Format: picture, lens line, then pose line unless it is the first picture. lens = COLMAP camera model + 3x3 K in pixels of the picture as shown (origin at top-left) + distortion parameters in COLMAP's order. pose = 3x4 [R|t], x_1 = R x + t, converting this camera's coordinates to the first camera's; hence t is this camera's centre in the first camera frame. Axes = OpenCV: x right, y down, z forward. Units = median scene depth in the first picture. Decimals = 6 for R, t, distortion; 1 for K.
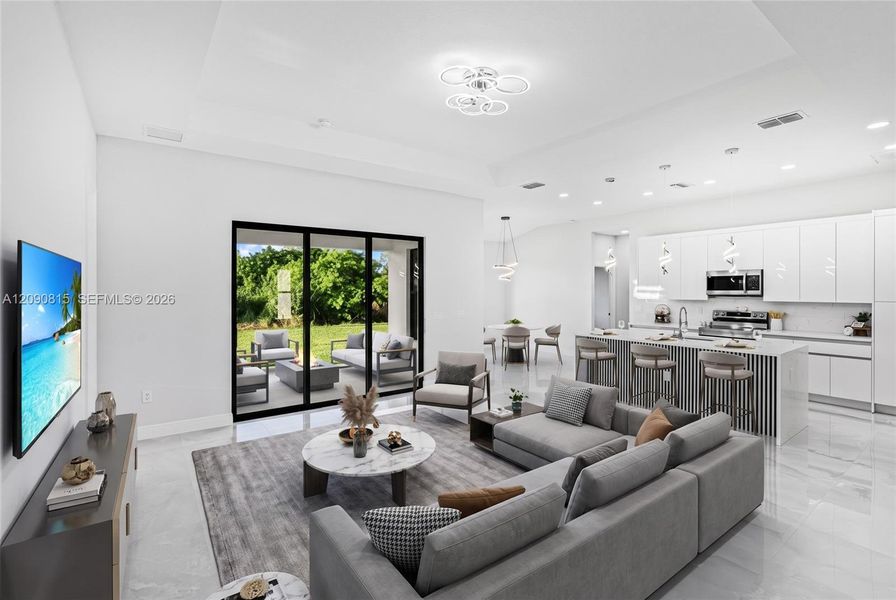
lens RADIAL K [[409.9, 0, 445.5], [0, 409.9, 292.0], [0, 0, 1]] dist [0.002888, 0.000442]
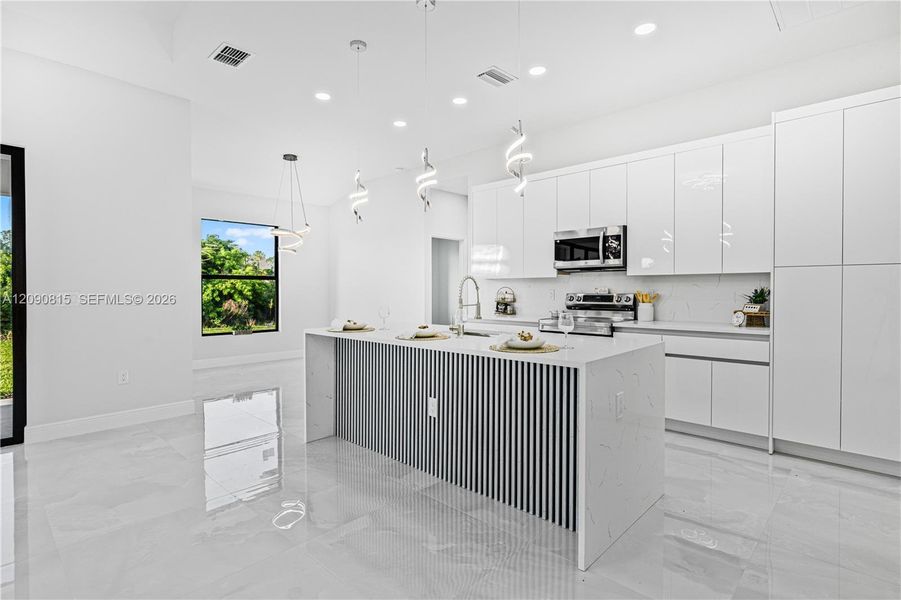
lens RADIAL K [[452.9, 0, 450.5], [0, 452.9, 295.8], [0, 0, 1]] dist [-0.003582, 0.001284]
pose [[0.985030, -0.000778, 0.172382, 0.382682], [0.000131, 0.999993, 0.003766, 0.050616], [-0.172384, -0.003687, 0.985023, 0.355604]]
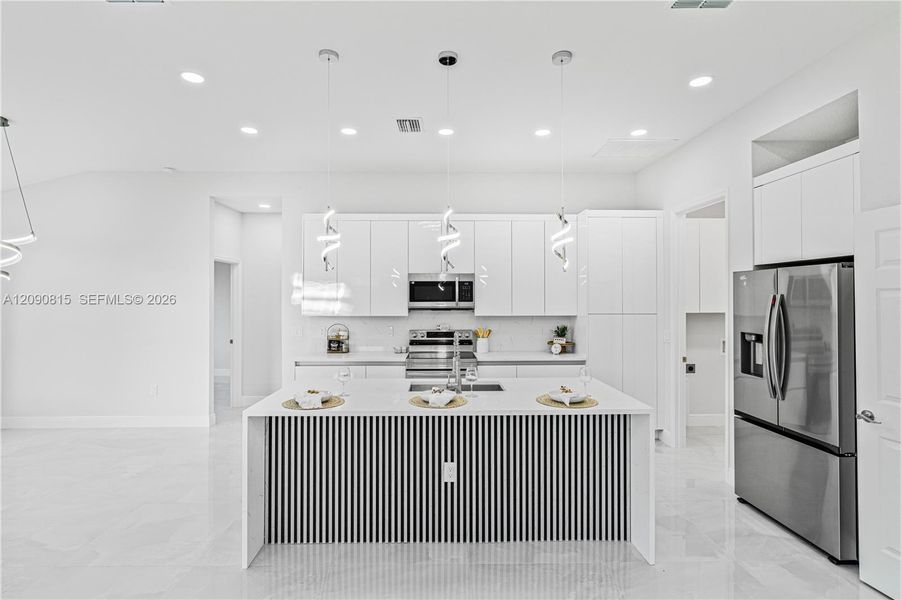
lens RADIAL K [[452.9, 0, 443.0], [0, 452.9, 296.4], [0, 0, 1]] dist [-0.003582, 0.001284]
pose [[0.581585, 0.002770, 0.813481, 0.066174], [0.007268, 0.999937, -0.008602, -0.006592], [-0.813453, 0.010915, 0.581528, 0.560911]]
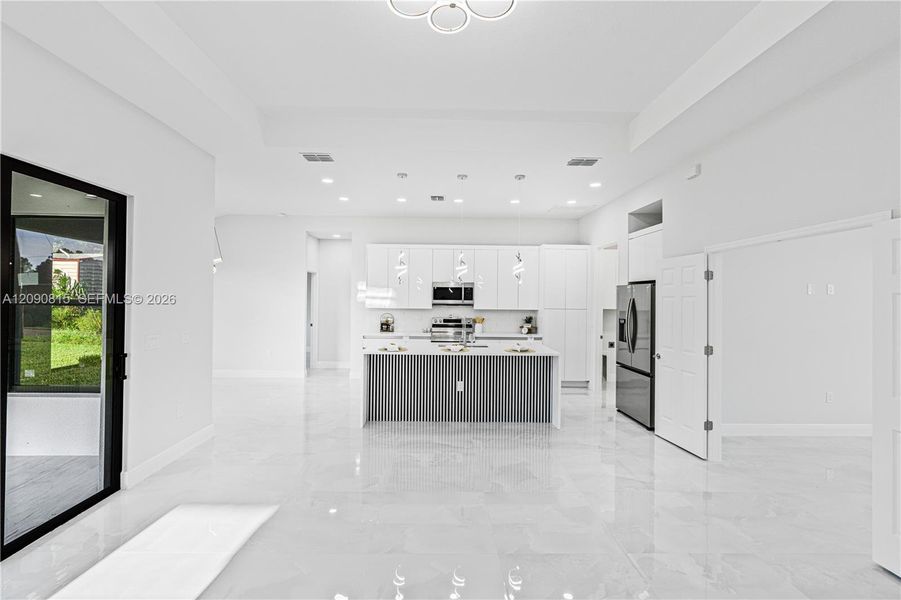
lens RADIAL K [[412.2, 0, 443.1], [0, 412.2, 300.5], [0, 0, 1]] dist [0.002888, 0.000442]
pose [[0.585590, -0.000512, 0.810608, -0.247529], [-0.004362, 0.999983, 0.003783, -0.007188], [-0.810596, -0.005751, 0.585578, 0.368168]]
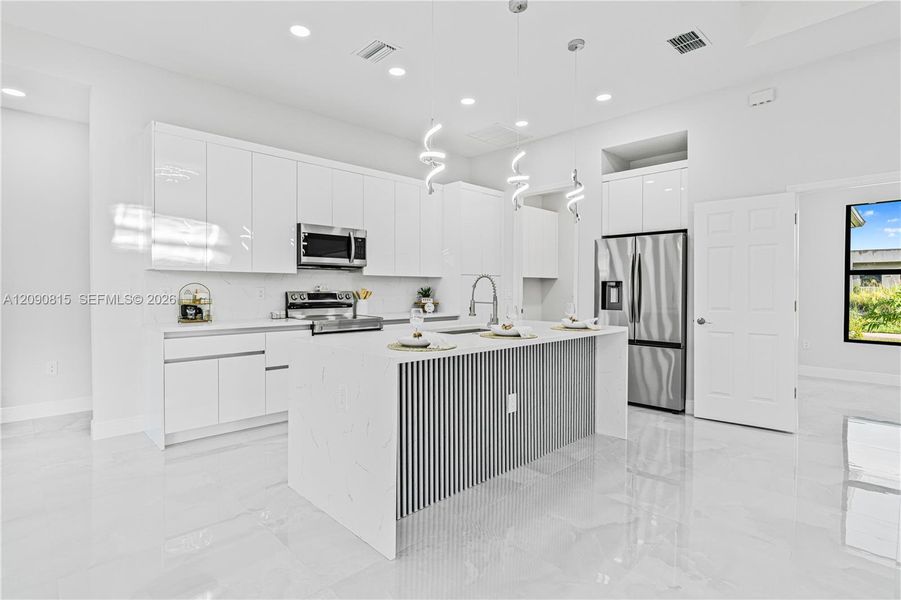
lens RADIAL K [[452.9, 0, 447.2], [0, 452.9, 297.4], [0, 0, 1]] dist [-0.003582, 0.001284]
pose [[-0.141974, -0.014635, 0.989762, -0.019373], [0.004426, 0.999871, 0.015419, 0.048662], [-0.989860, 0.006570, -0.141891, 0.961255]]
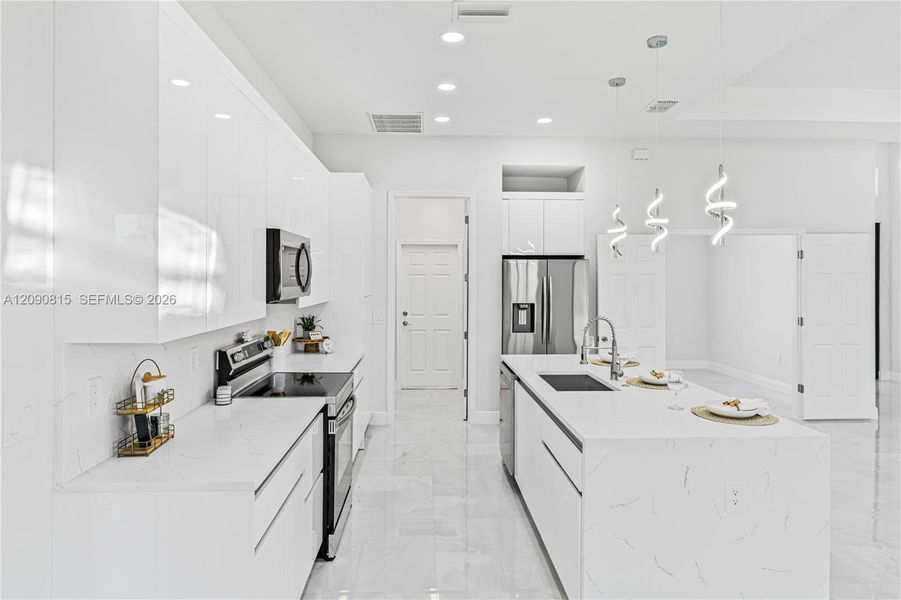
lens RADIAL K [[534.9, 0, 458.3], [0, 534.9, 287.6], [0, 0, 1]] dist [0.026191, -0.002559]
pose [[-0.832514, -0.008233, 0.553943, 0.299051], [0.003445, 0.999793, 0.020037, -0.010614], [-0.553994, 0.018590, -0.832313, 1.381699]]
